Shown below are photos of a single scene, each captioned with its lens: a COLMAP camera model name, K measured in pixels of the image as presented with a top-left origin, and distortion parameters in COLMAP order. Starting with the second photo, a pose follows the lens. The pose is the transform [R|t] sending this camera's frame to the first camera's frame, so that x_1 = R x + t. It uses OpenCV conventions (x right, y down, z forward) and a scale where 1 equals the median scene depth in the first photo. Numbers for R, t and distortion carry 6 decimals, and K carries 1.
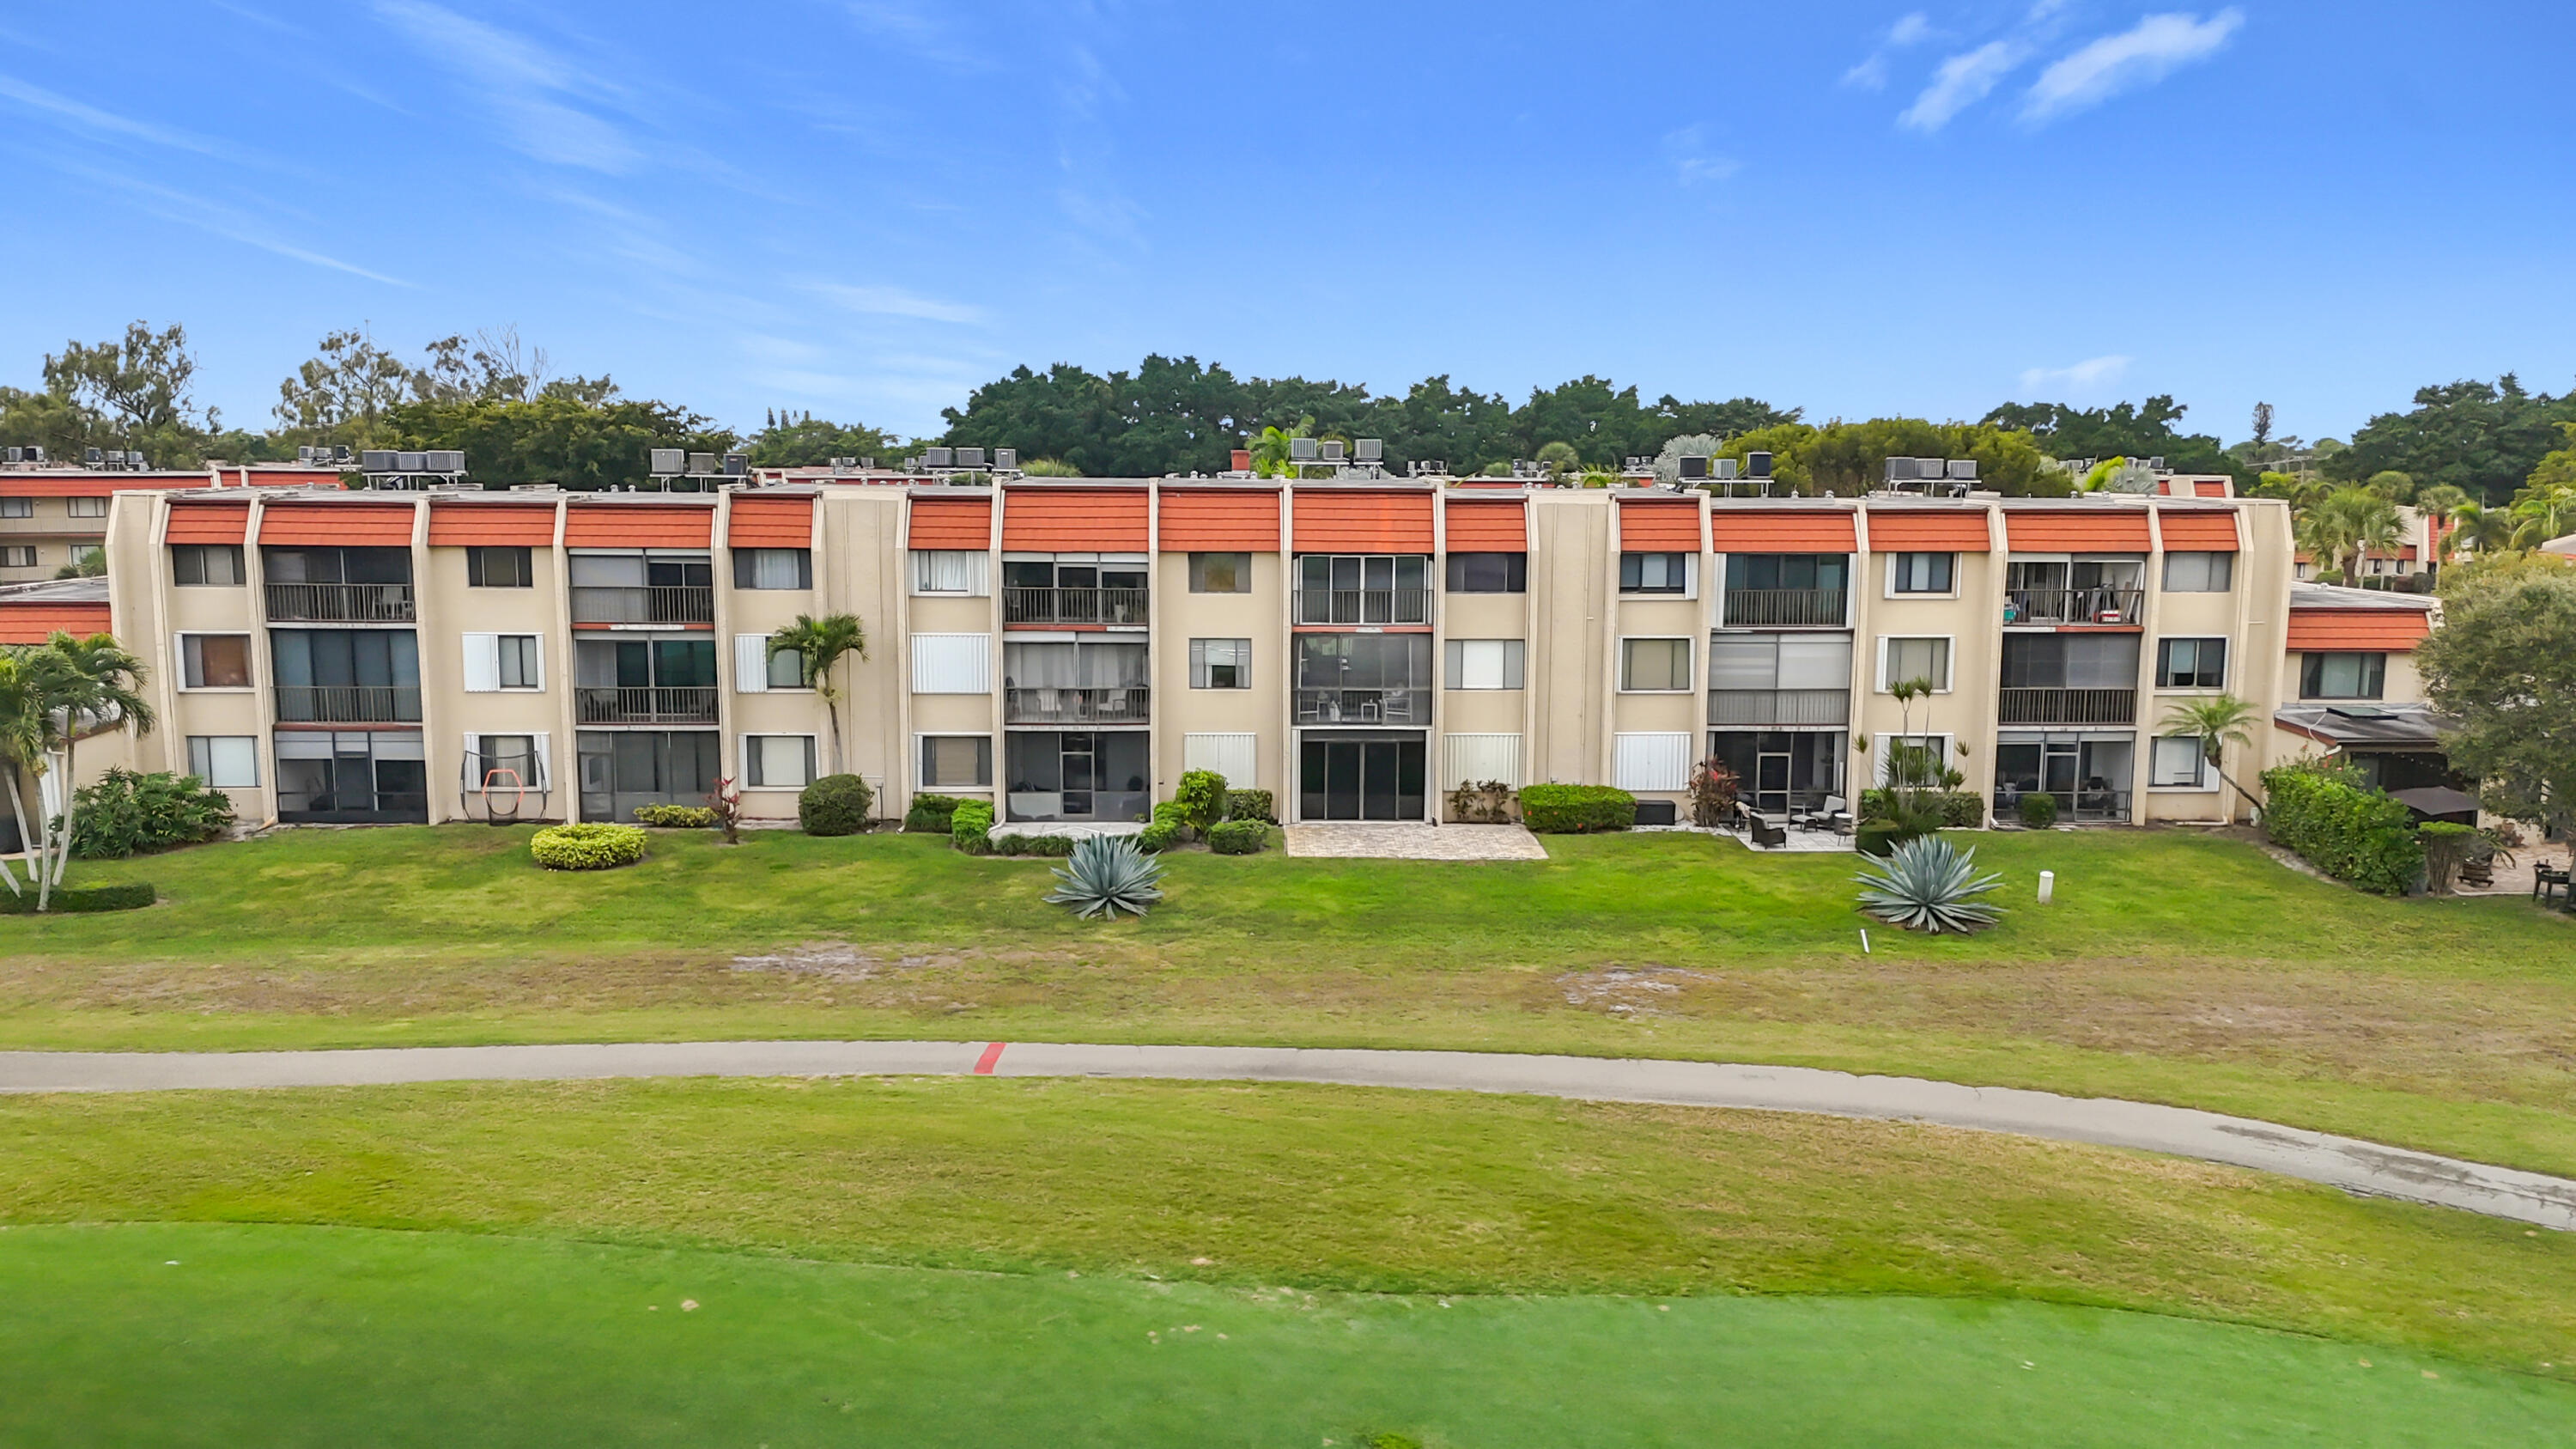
lens RADIAL K [[1882.4, 0, 1288.0], [0, 1882.4, 724.5], [0, 0, 1]] dist [0.103588, -0.124744]
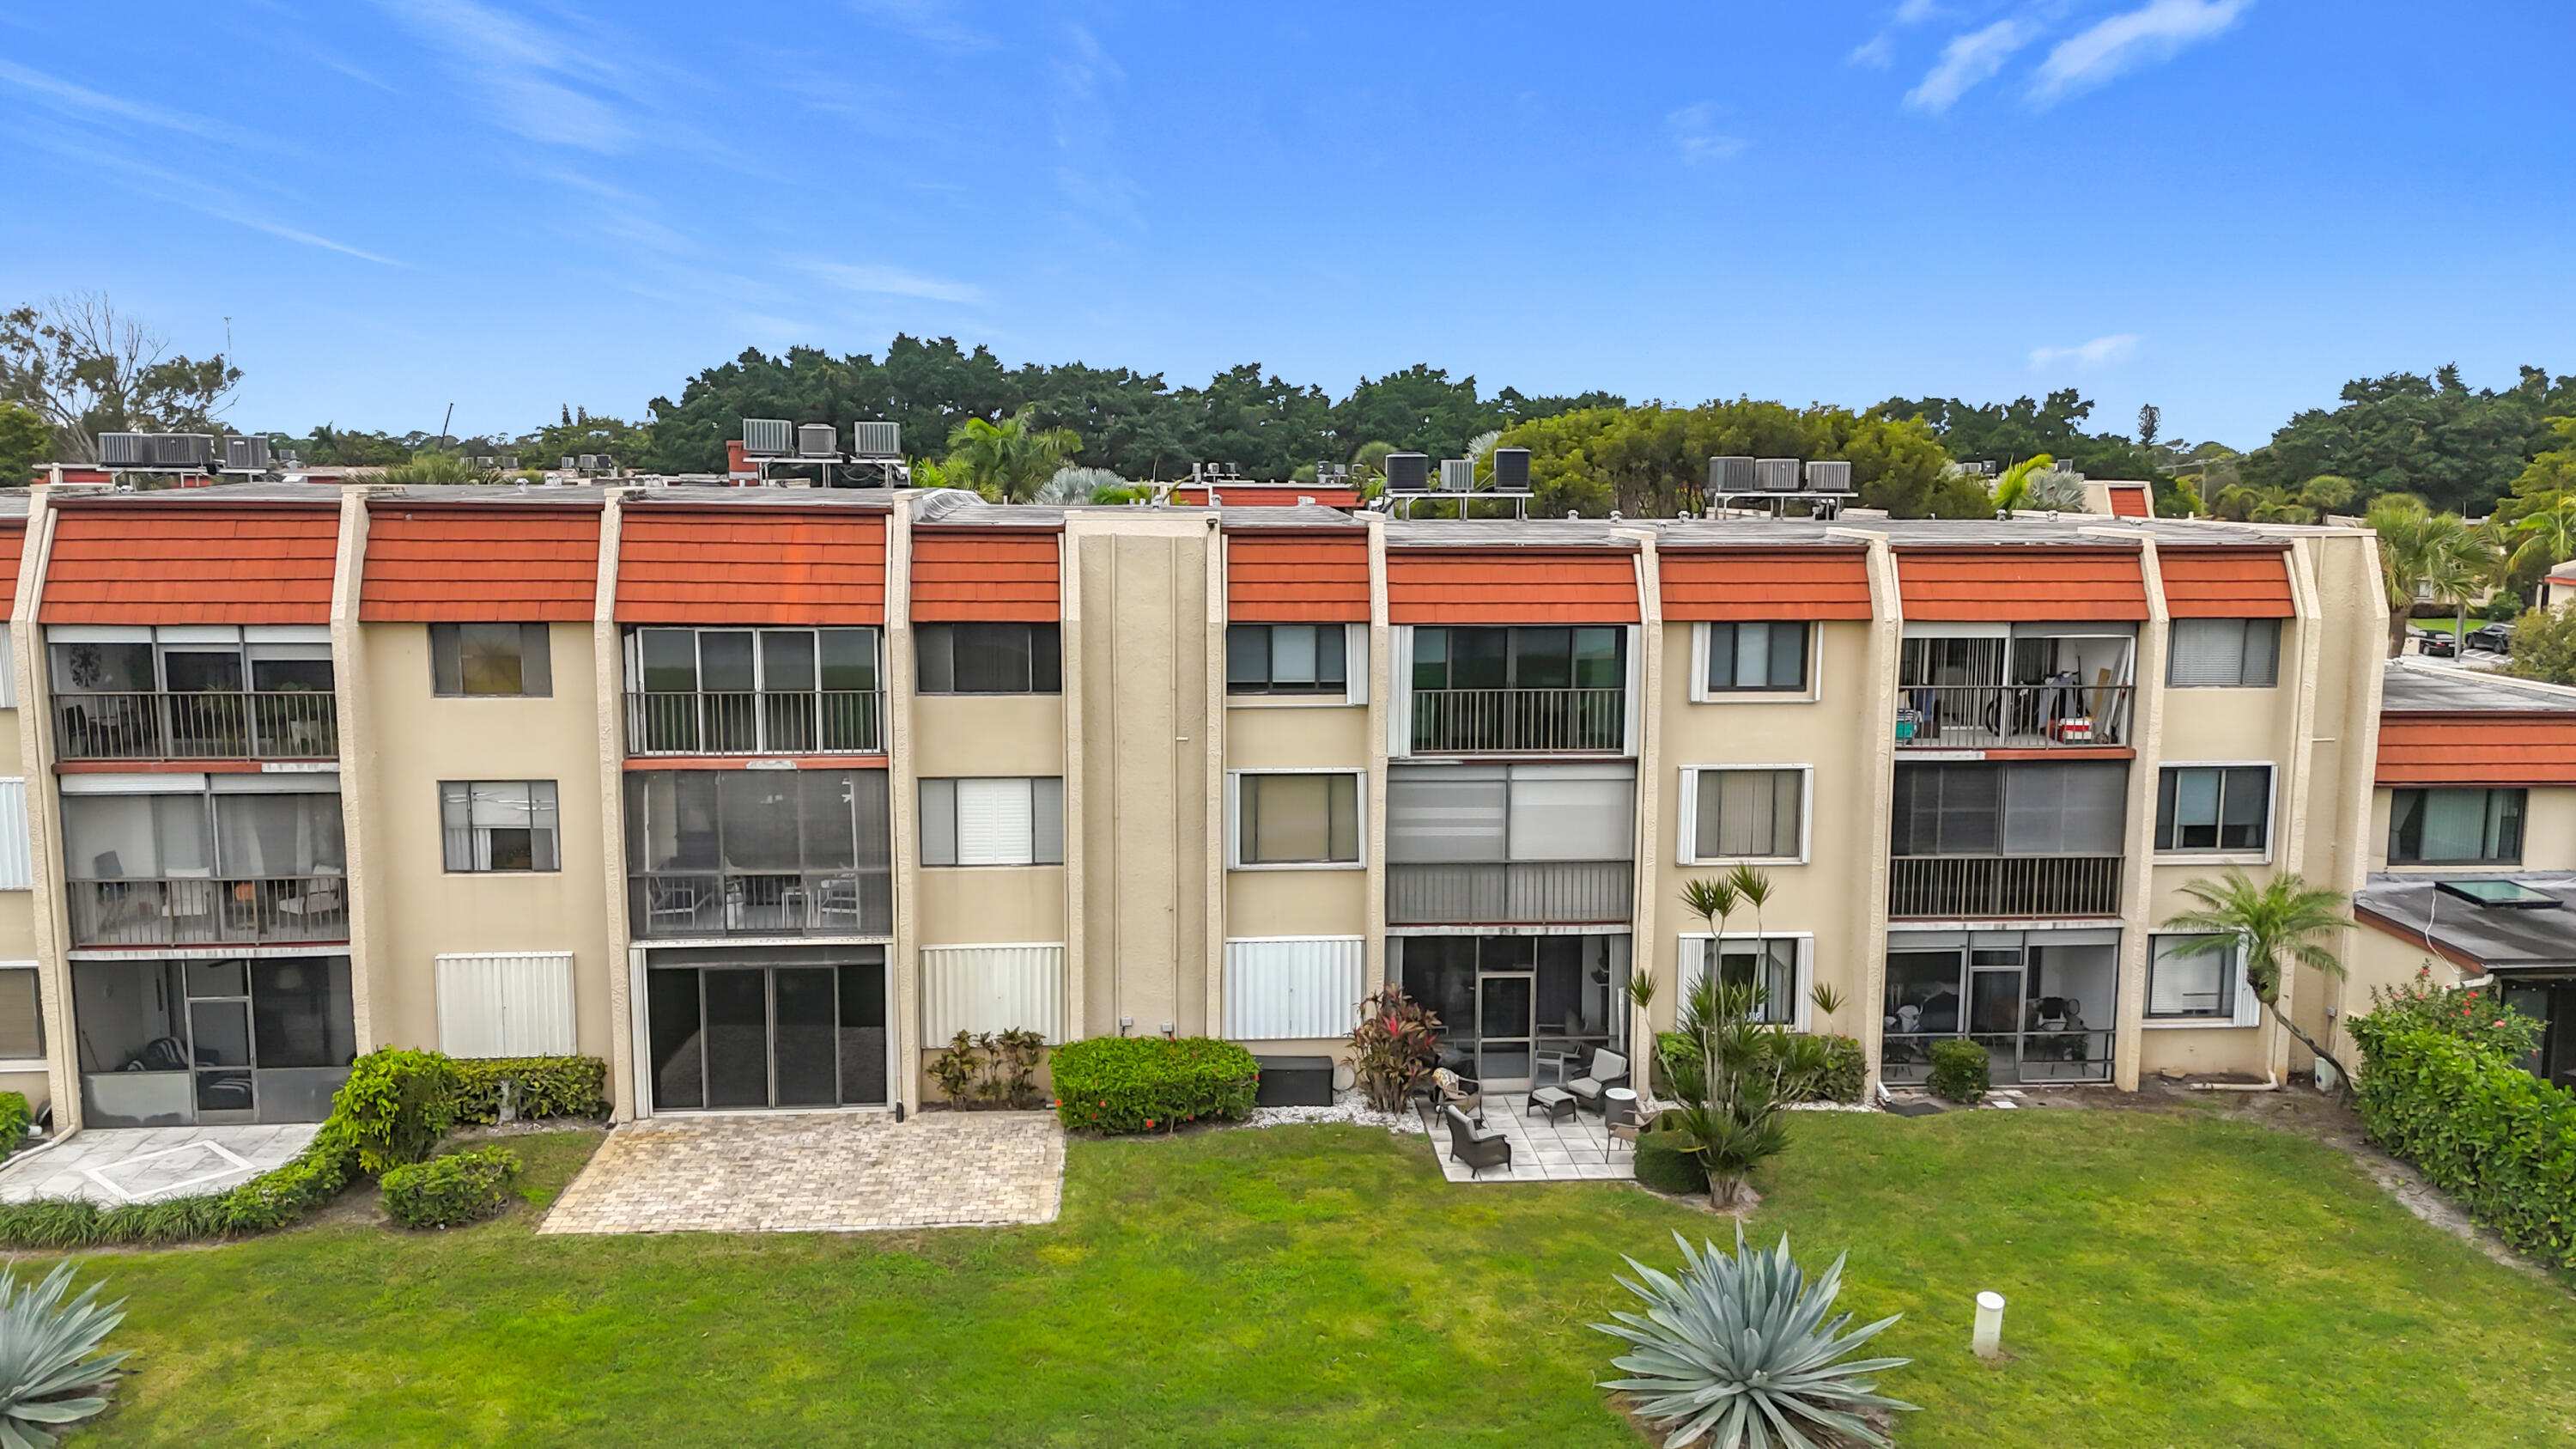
lens RADIAL K [[1882.4, 0, 1288.0], [0, 1882.4, 724.5], [0, 0, 1]] dist [0.103588, -0.124744]
pose [[0.998607, -0.006547, 0.052361, 0.162453], [0.006622, 0.999977, -0.001254, -0.059457], [-0.052351, 0.001599, 0.998627, 0.437472]]
